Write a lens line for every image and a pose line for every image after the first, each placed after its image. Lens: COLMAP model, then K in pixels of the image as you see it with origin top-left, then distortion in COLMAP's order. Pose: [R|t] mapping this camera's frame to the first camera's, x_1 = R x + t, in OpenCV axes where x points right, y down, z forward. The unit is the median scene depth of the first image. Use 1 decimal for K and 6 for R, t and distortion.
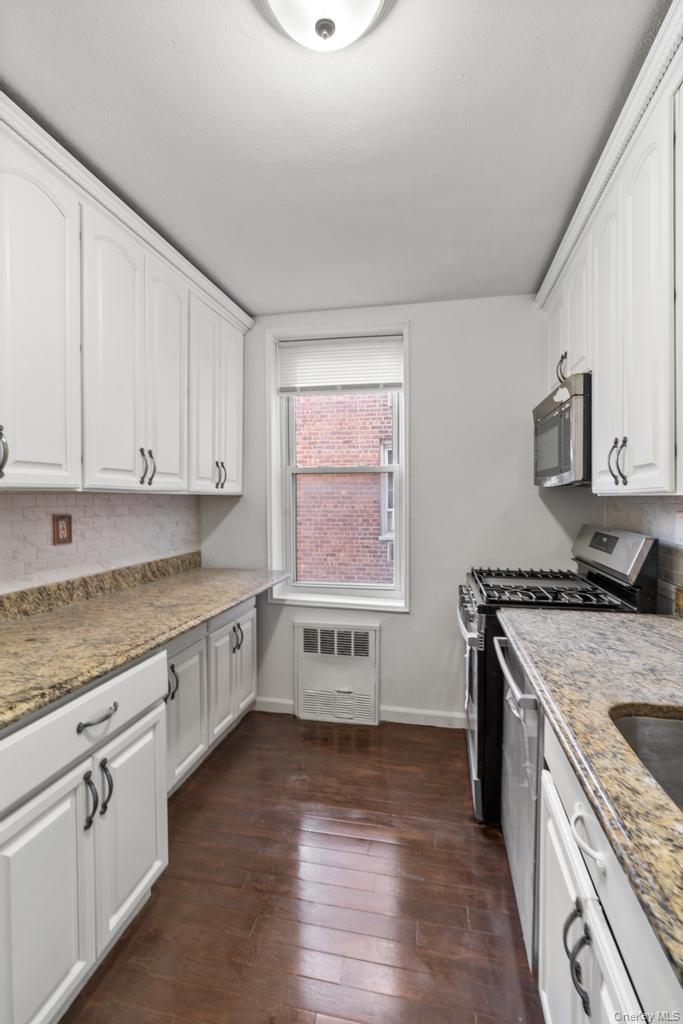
lens RADIAL K [[469.9, 0, 340.9], [0, 469.9, 508.9], [0, 0, 1]] dist [-0.004734, 0.003333]
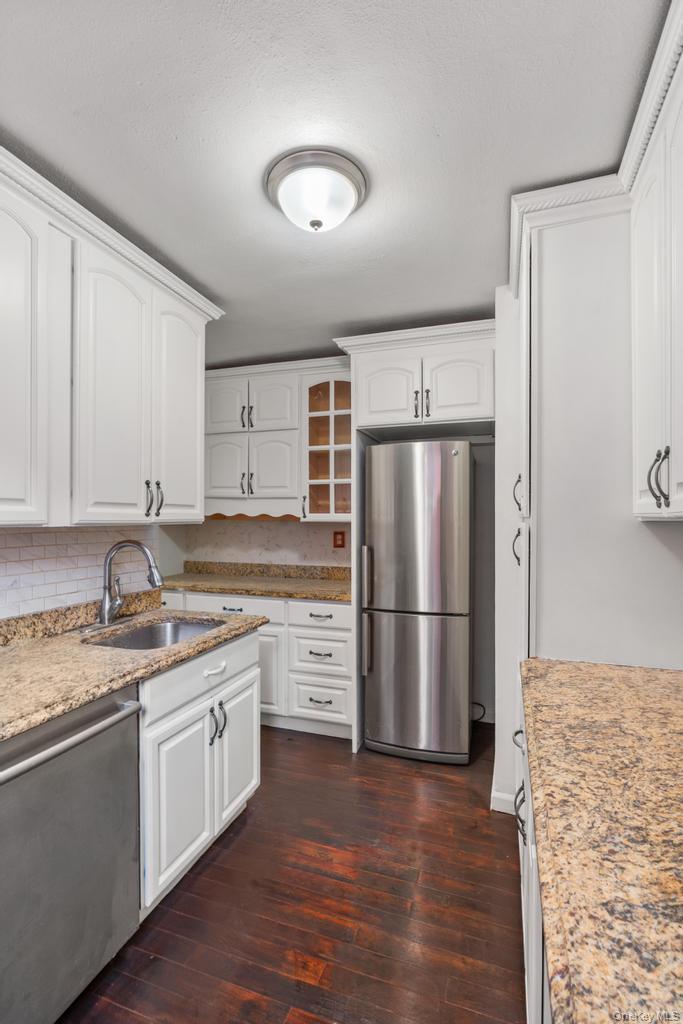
lens RADIAL K [[469.9, 0, 342.3], [0, 469.9, 516.8], [0, 0, 1]] dist [-0.004734, 0.003333]
pose [[-0.992294, 0.006059, 0.123758, -0.241605], [0.007758, 0.999882, 0.013254, -0.060665], [-0.123664, 0.014112, -0.992224, 1.978500]]
